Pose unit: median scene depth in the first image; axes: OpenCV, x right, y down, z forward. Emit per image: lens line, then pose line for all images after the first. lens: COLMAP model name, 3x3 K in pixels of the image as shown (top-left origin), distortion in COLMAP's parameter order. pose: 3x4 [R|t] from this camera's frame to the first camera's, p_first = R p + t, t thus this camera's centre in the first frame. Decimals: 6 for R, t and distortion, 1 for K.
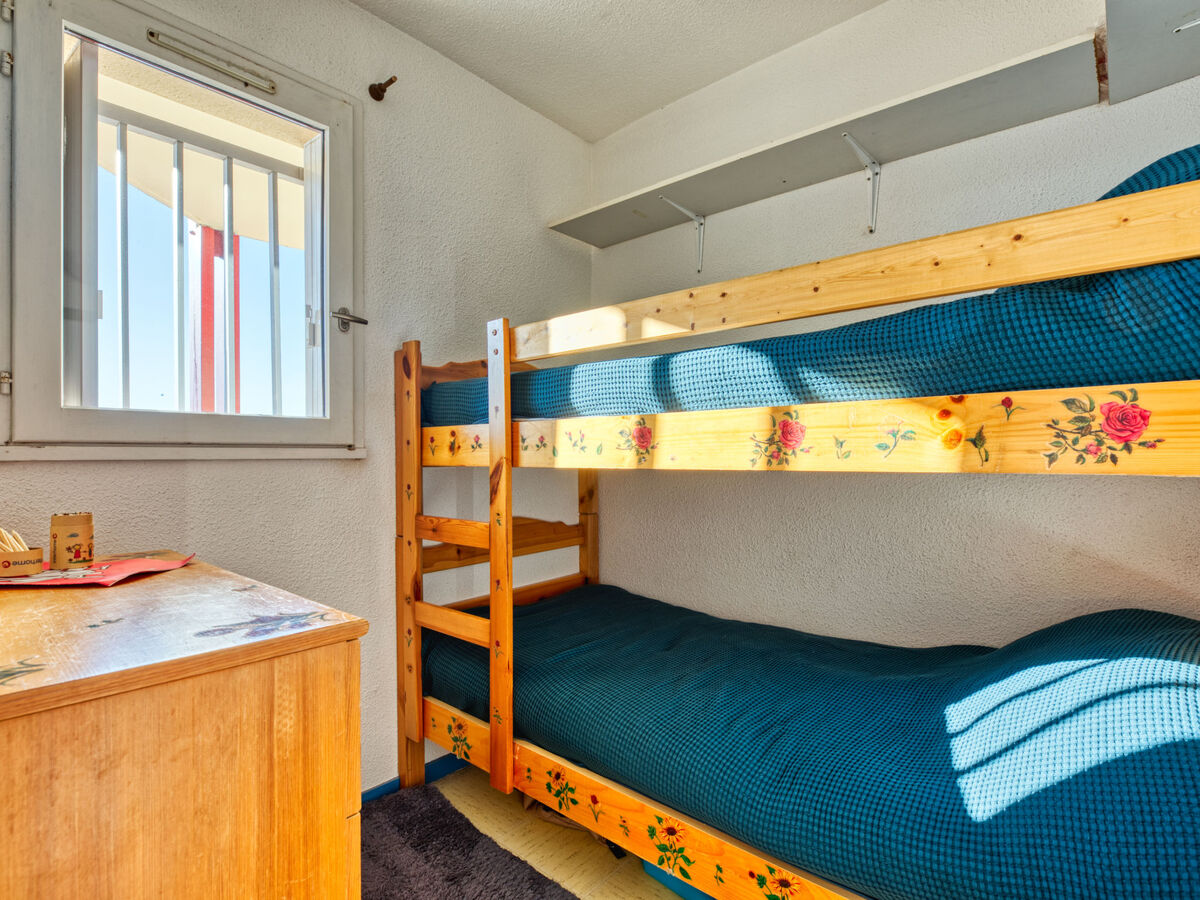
lens RADIAL K [[597.5, 0, 599.3], [0, 597.5, 451.9], [0, 0, 1]] dist [0.000806, -0.004275]
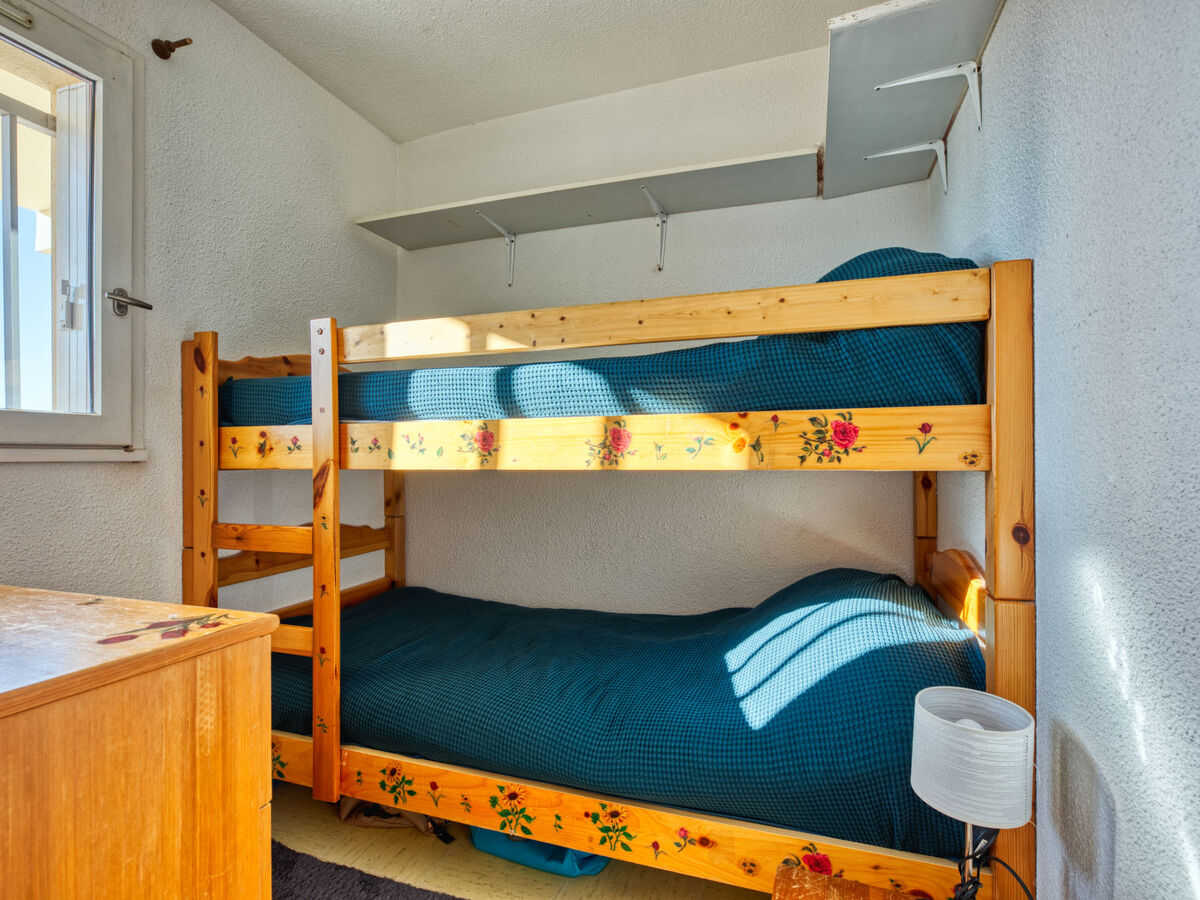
lens RADIAL K [[597.5, 0, 598.1], [0, 597.5, 450.9], [0, 0, 1]] dist [0.000806, -0.004275]
pose [[0.931179, 0.003973, 0.364541, -0.133410], [-0.001676, 0.999977, -0.006616, 0.000955], [-0.364559, 0.005550, 0.931164, -0.090213]]
